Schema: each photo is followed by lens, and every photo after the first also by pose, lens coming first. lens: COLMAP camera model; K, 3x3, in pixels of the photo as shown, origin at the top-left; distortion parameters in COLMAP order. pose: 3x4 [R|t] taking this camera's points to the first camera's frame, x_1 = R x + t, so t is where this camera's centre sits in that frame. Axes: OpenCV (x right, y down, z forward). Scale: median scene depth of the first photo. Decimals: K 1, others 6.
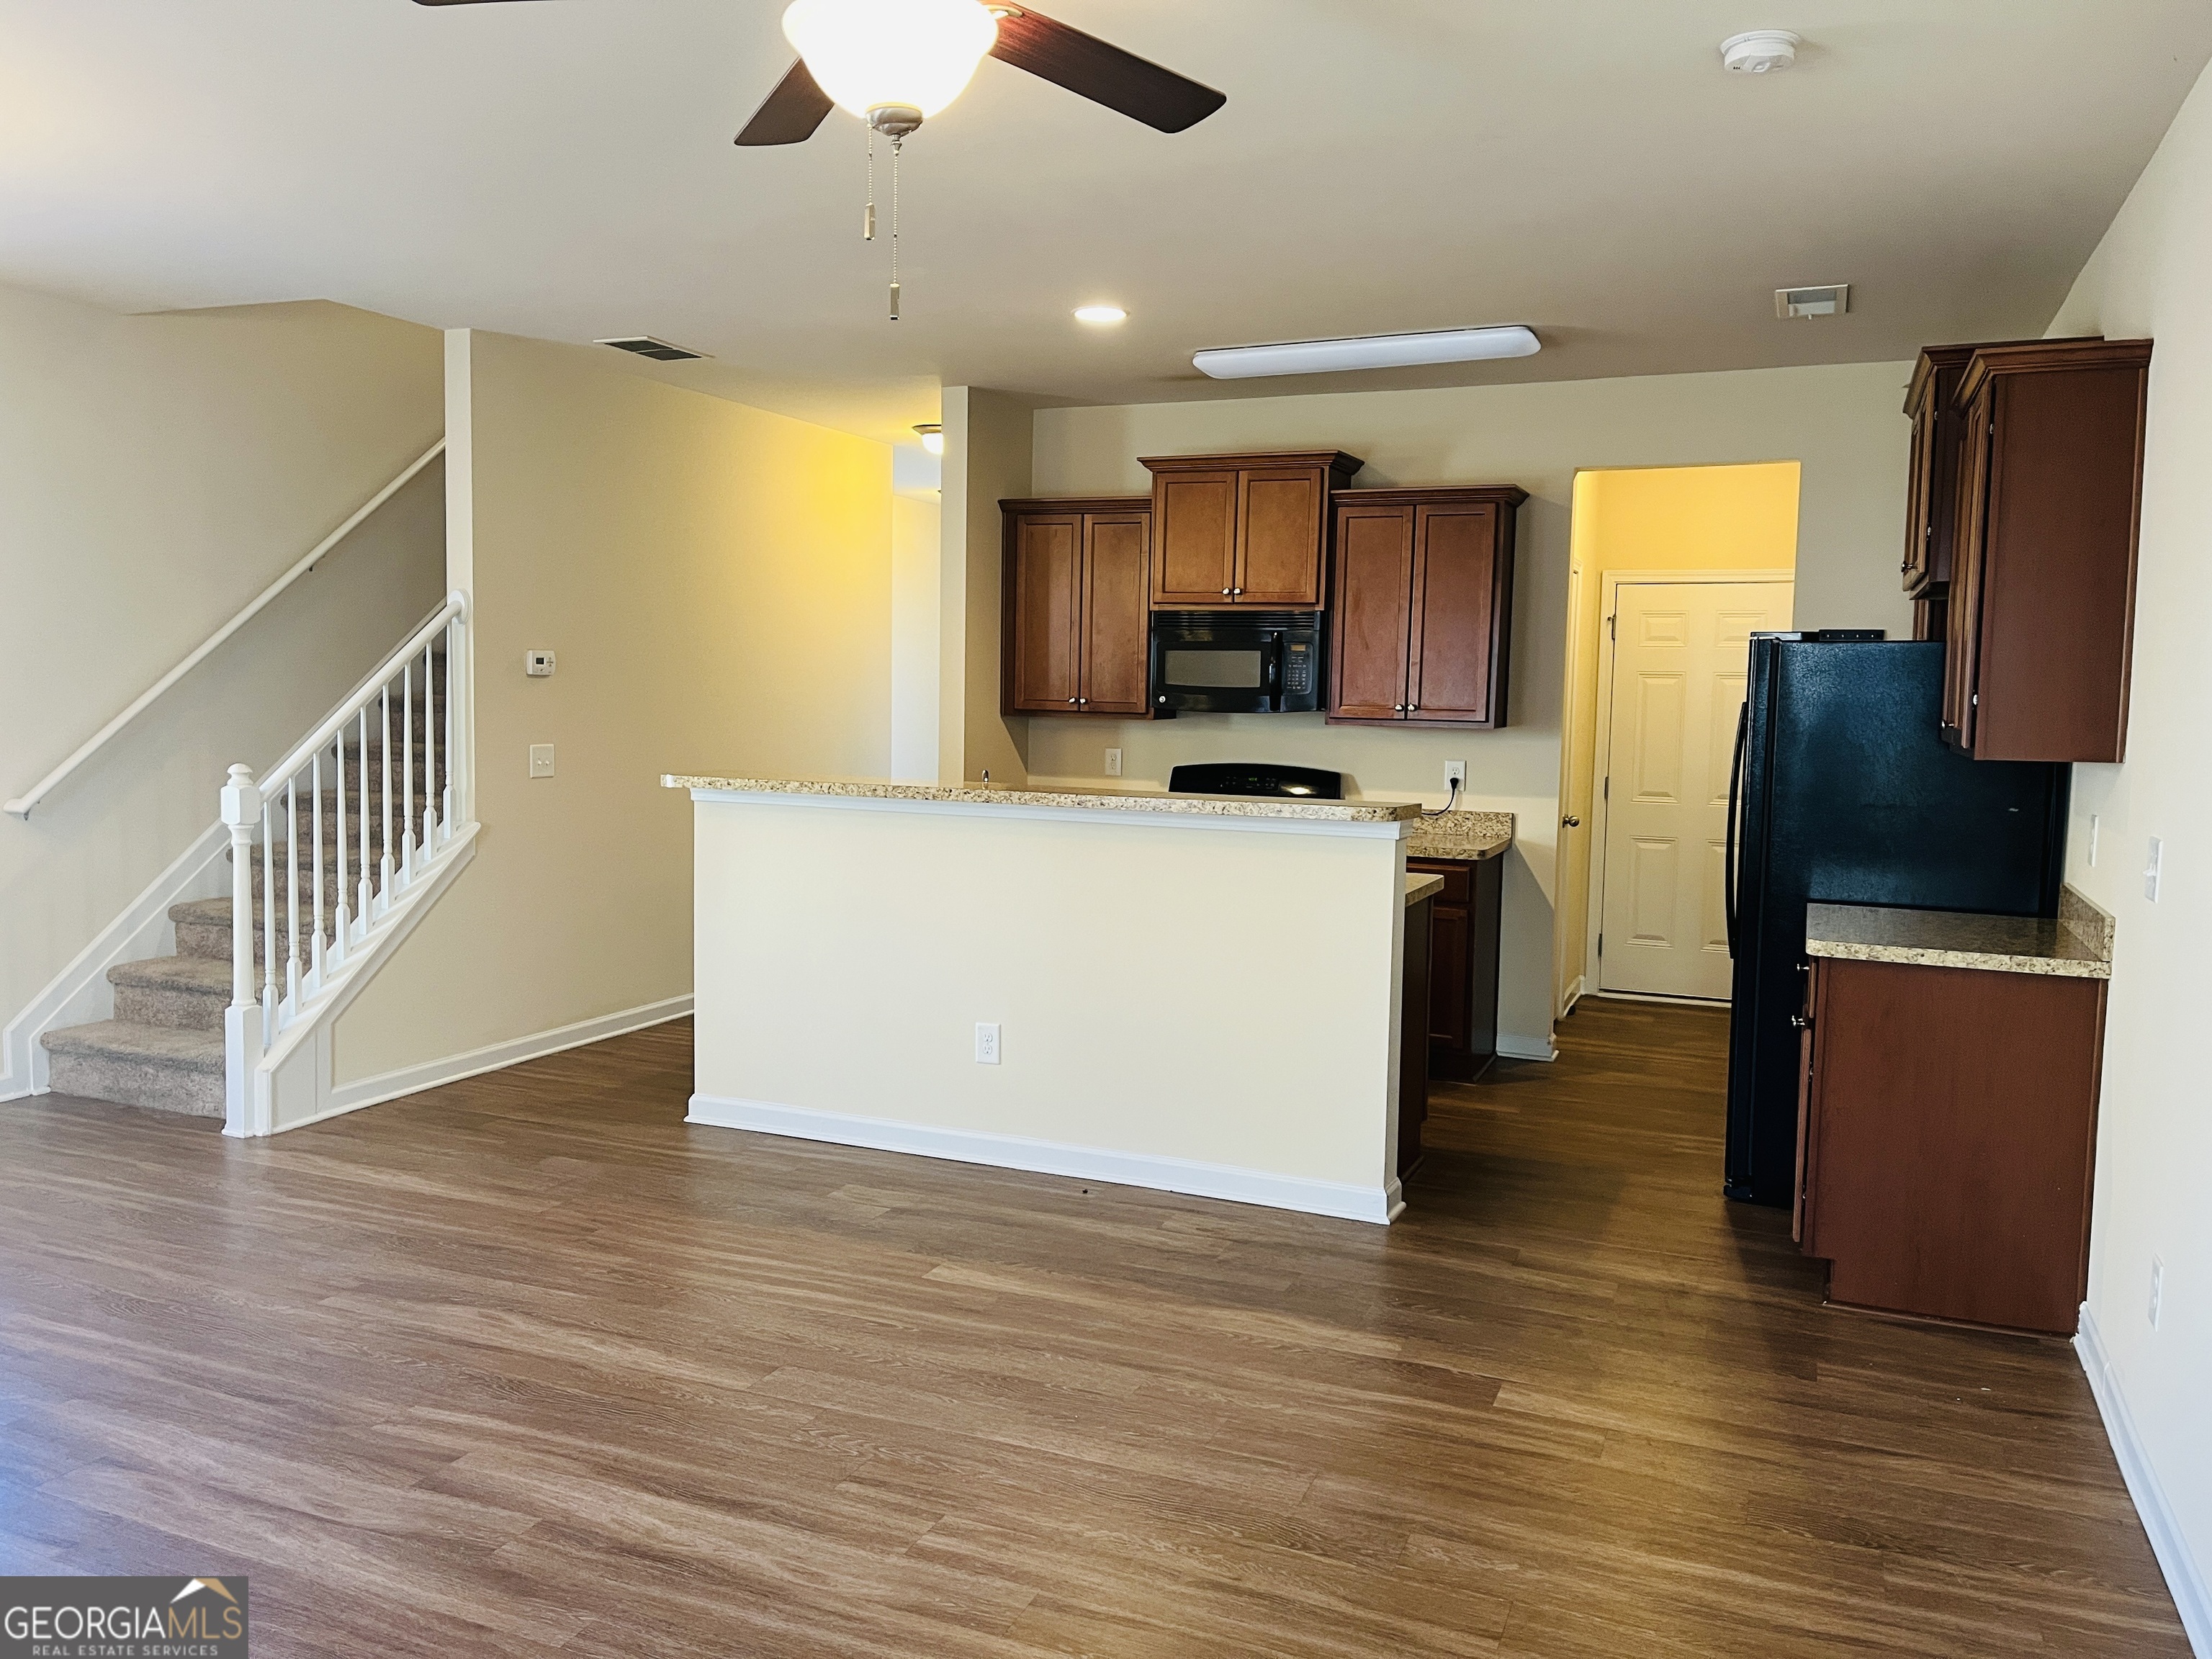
lens RADIAL K [[1673.7, 0, 1095.2], [0, 1673.7, 820.7], [0, 0, 1]] dist [0.079674, -0.096114]
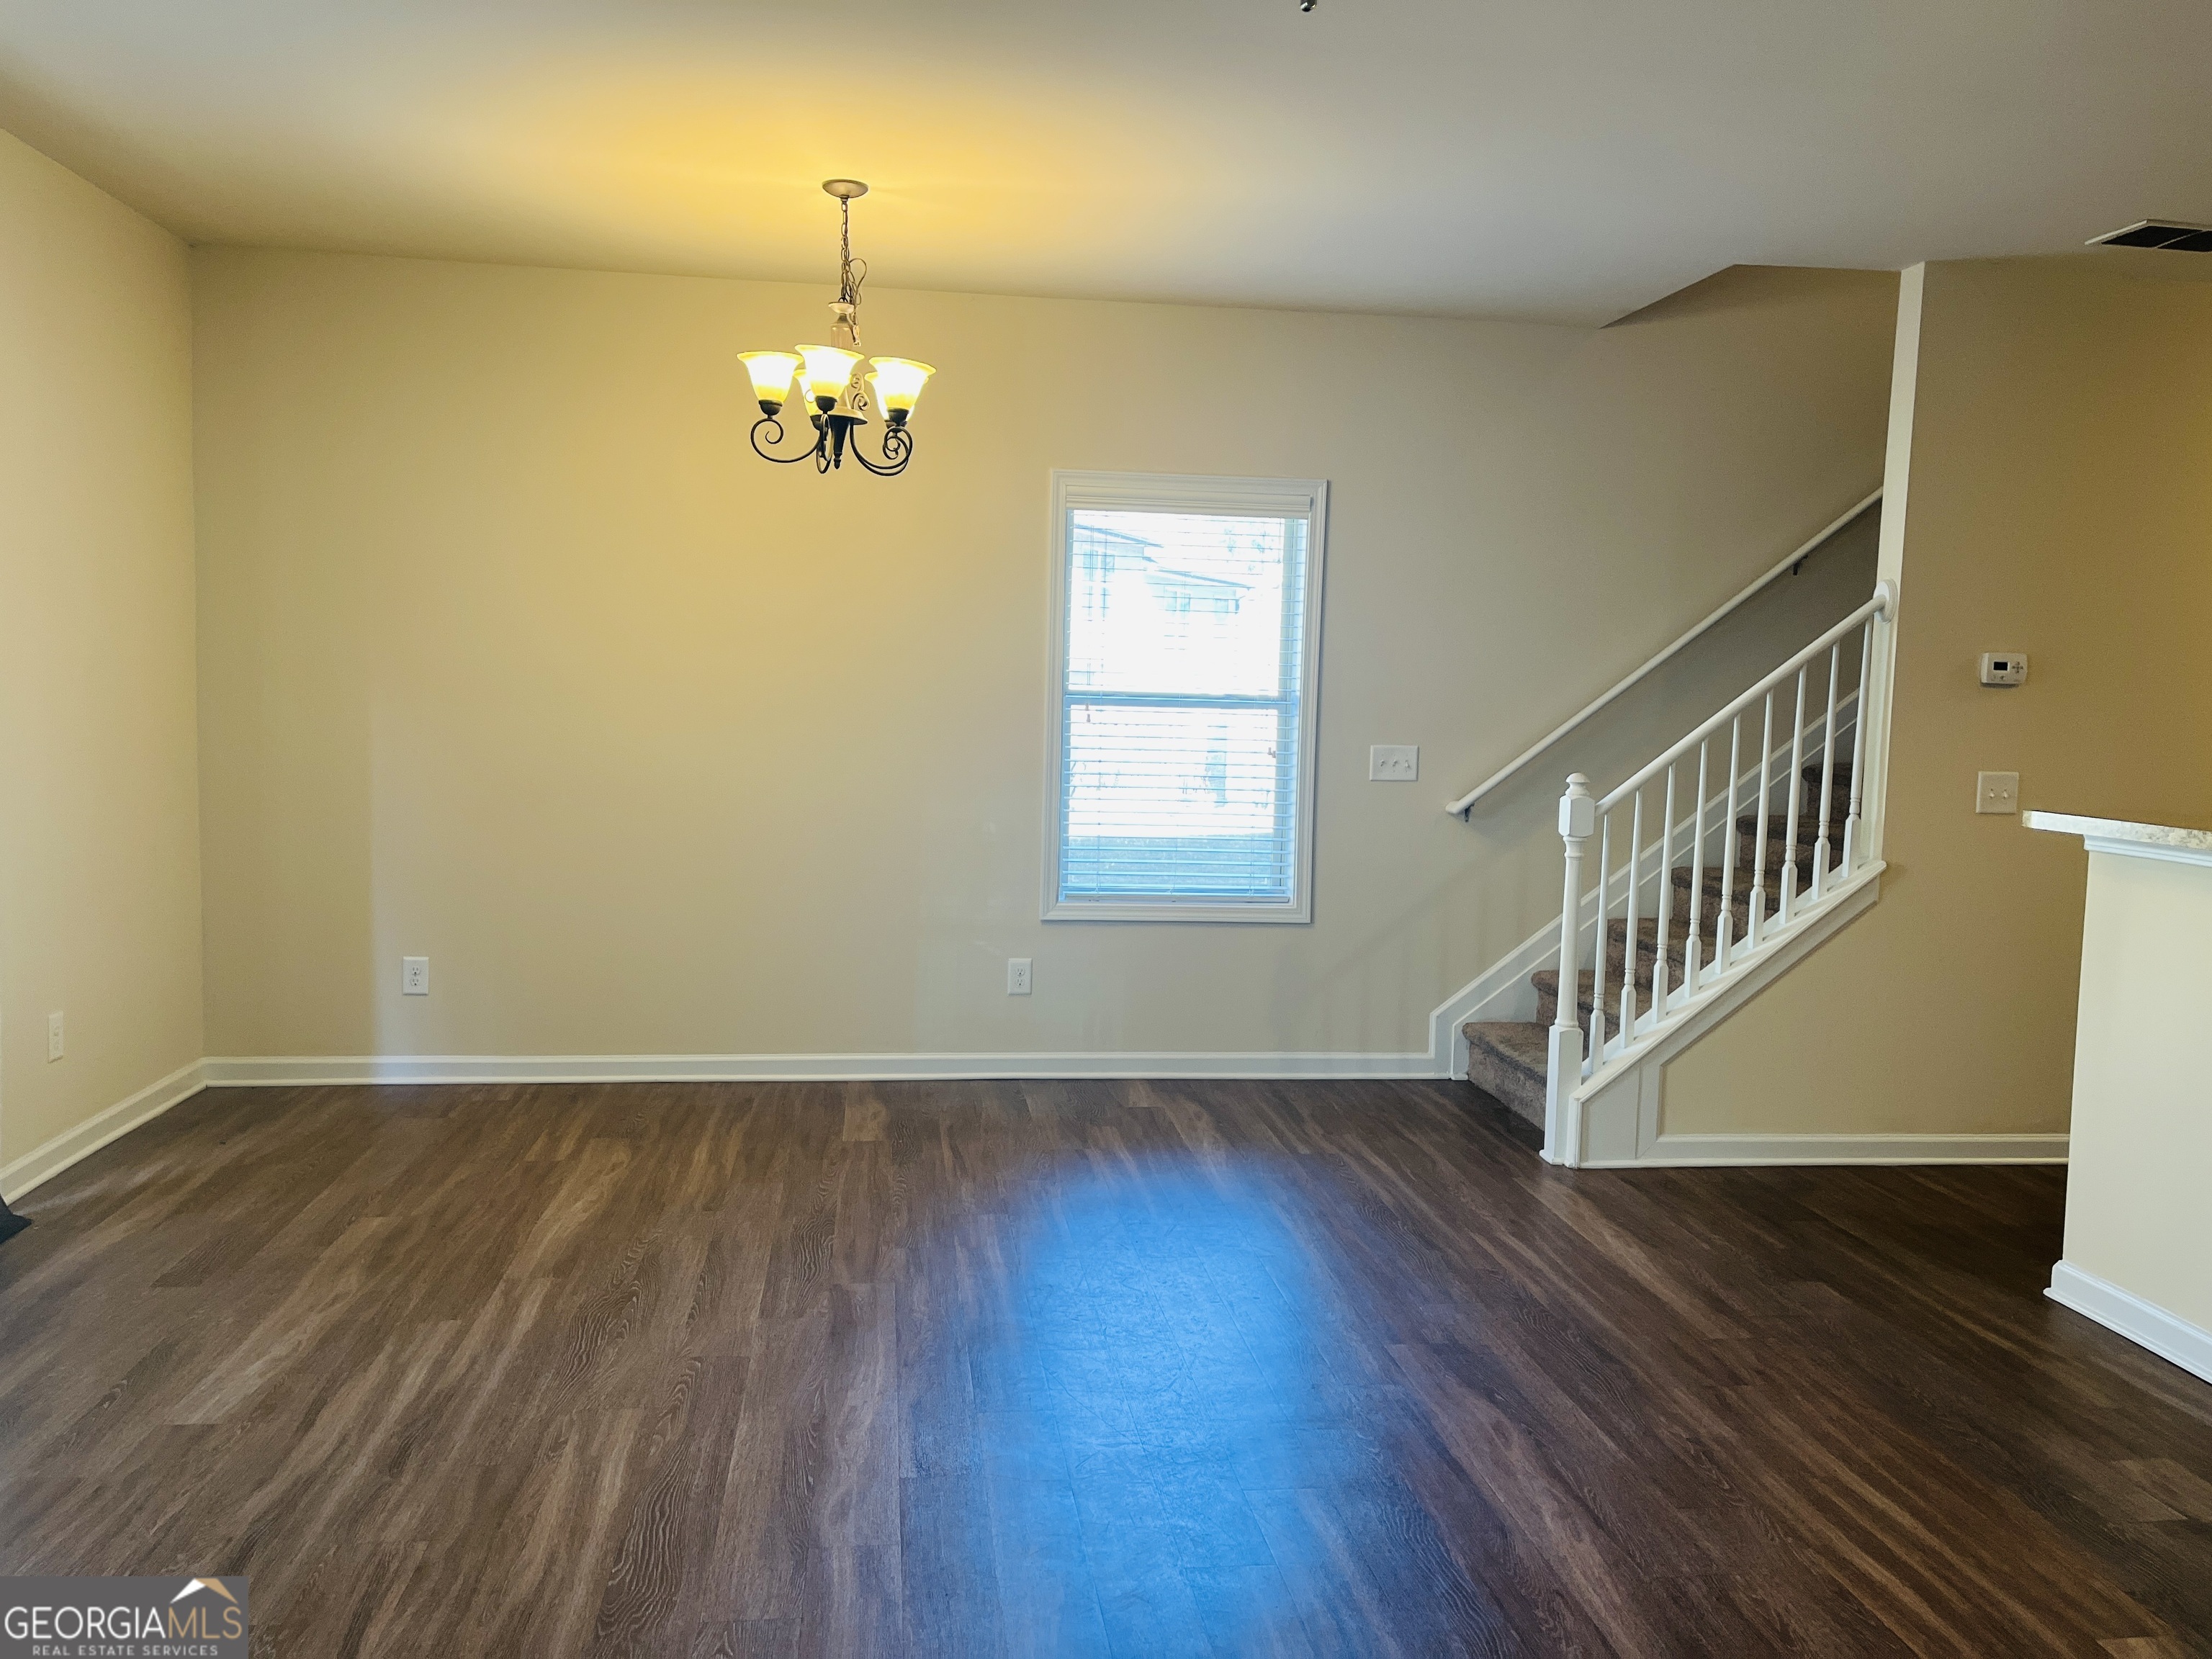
lens RADIAL K [[1673.7, 0, 1103.4], [0, 1673.7, 819.9], [0, 0, 1]] dist [0.079674, -0.096114]
pose [[0.507872, 0.062274, -0.859179, 0.161683], [-0.087243, 0.995974, 0.020619, -0.003144], [0.857004, 0.064486, 0.511260, 0.267543]]
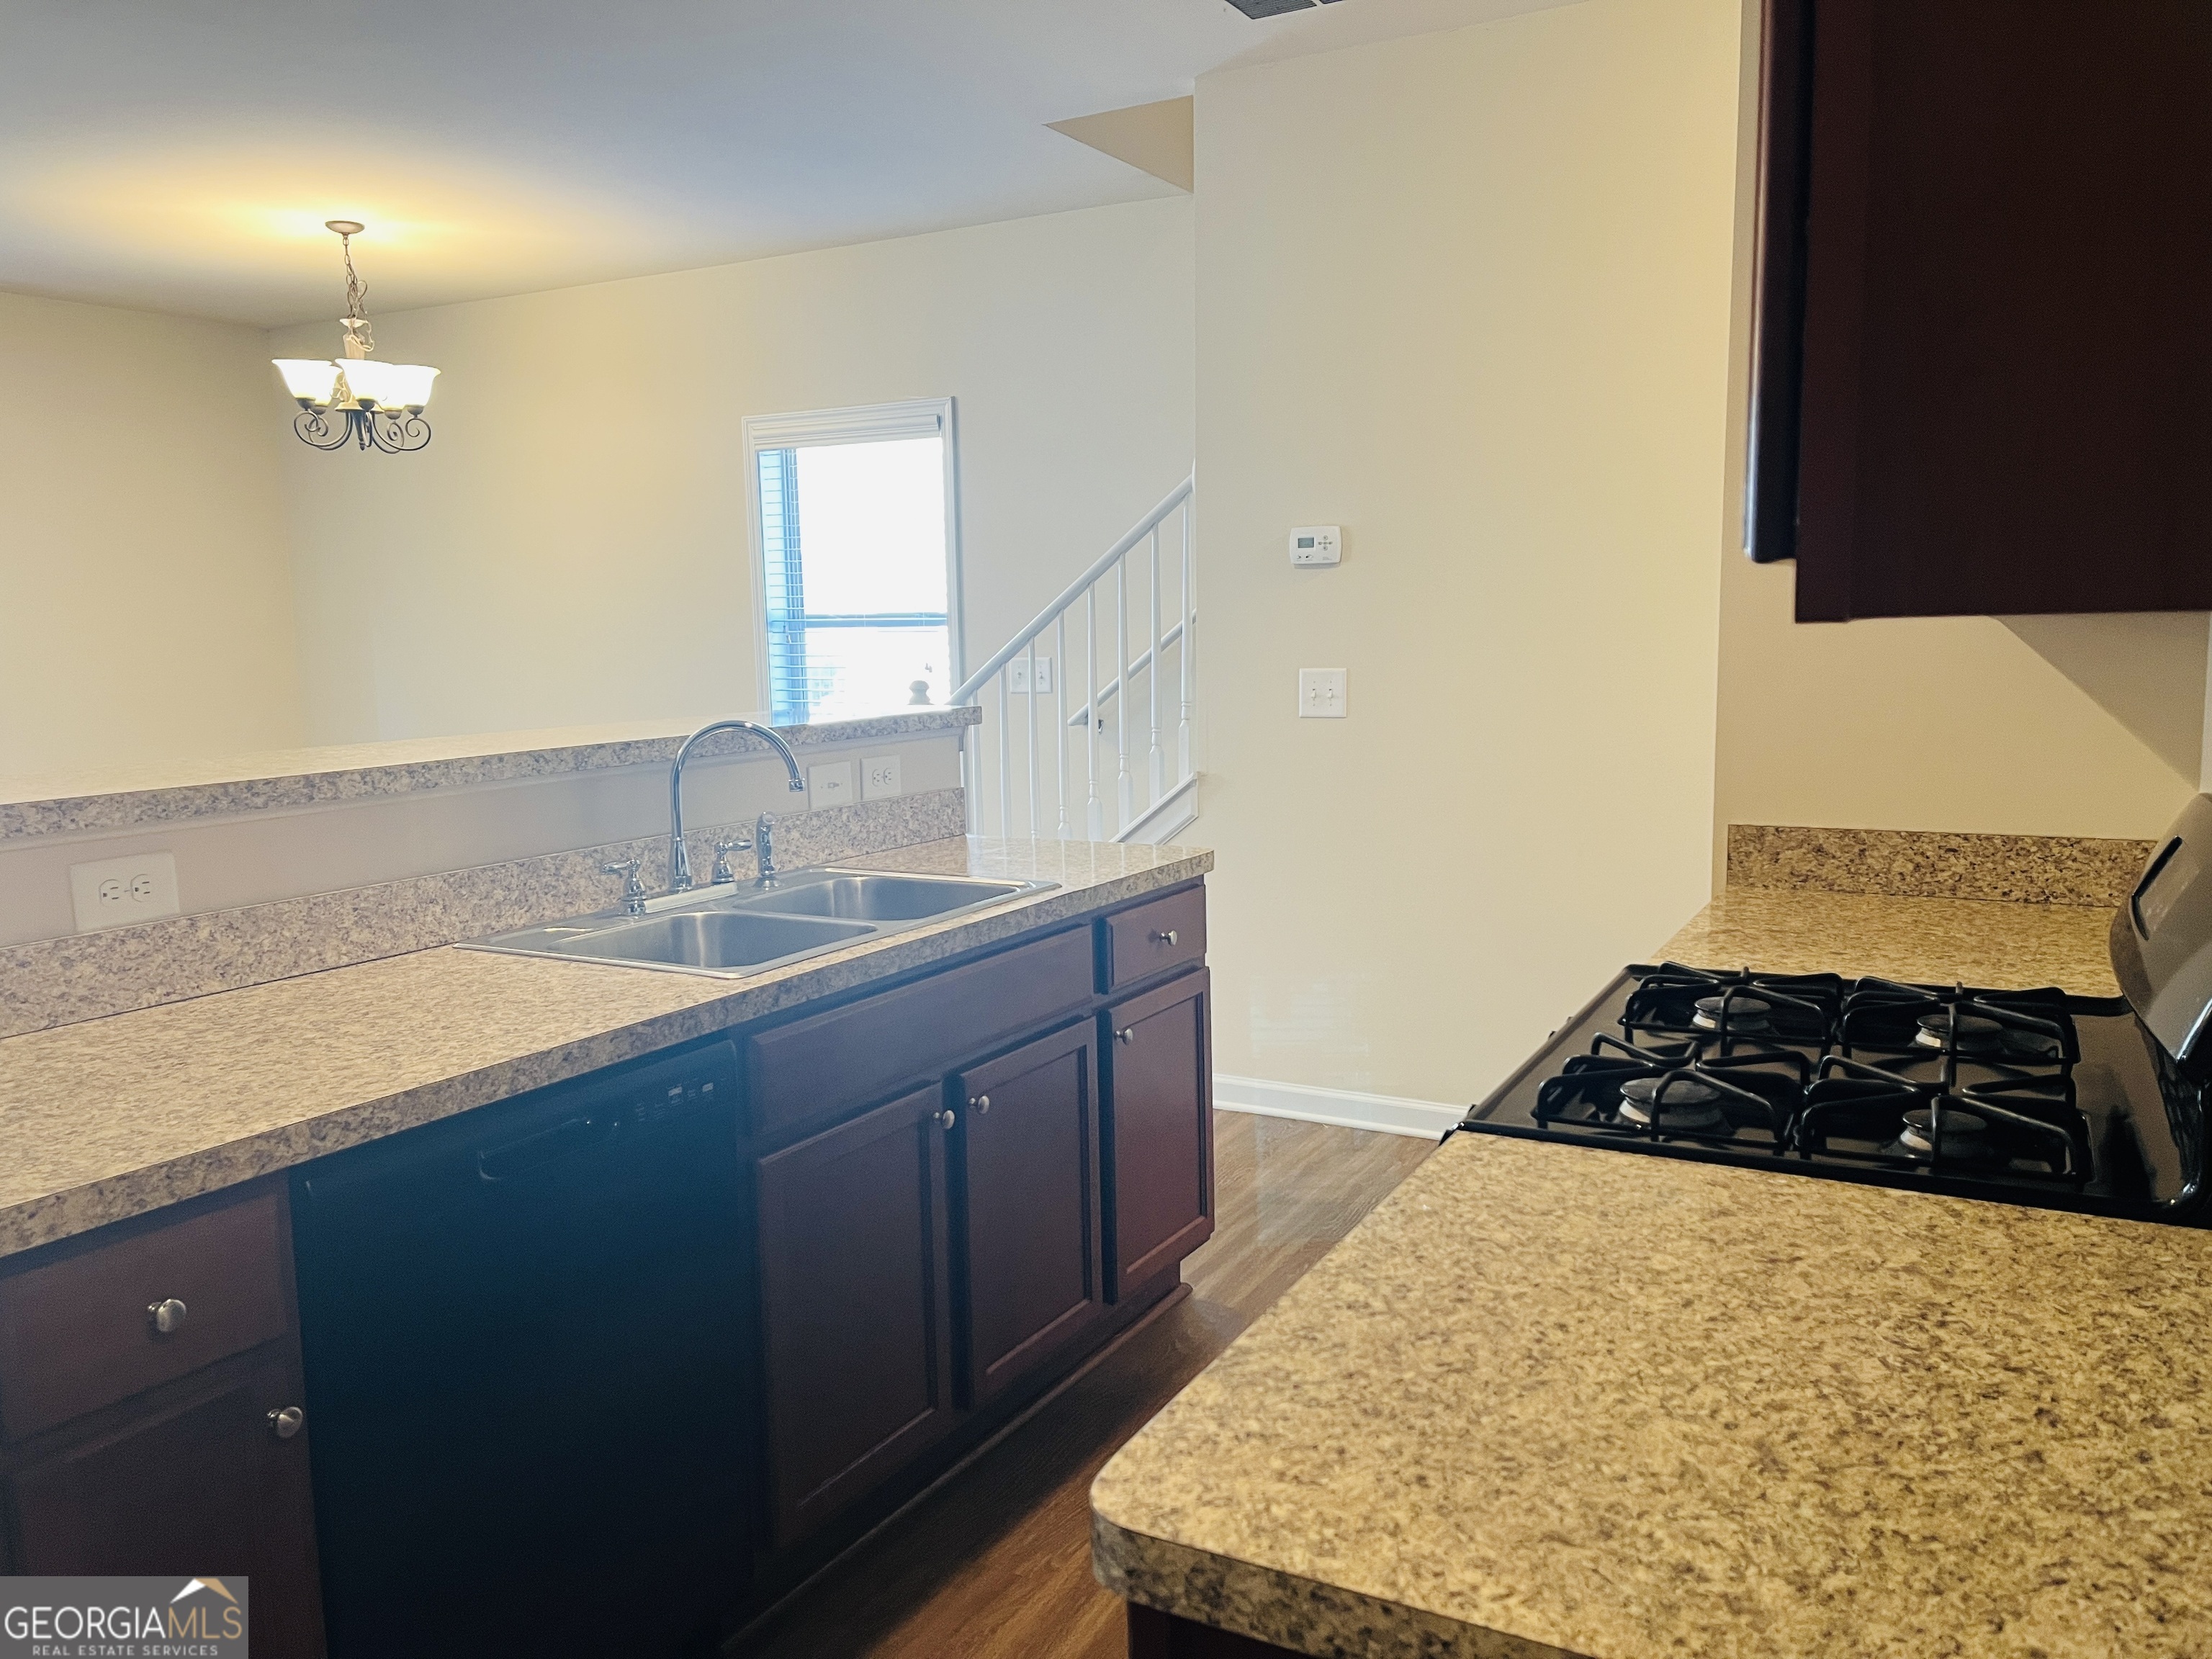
lens RADIAL K [[1673.7, 0, 1102.2], [0, 1673.7, 842.8], [0, 0, 1]] dist [0.079674, -0.096114]
pose [[-0.100868, 0.115114, -0.988218, 0.395221], [-0.063012, 0.990550, 0.121817, -0.058898], [0.992902, 0.074557, -0.092661, 1.107078]]
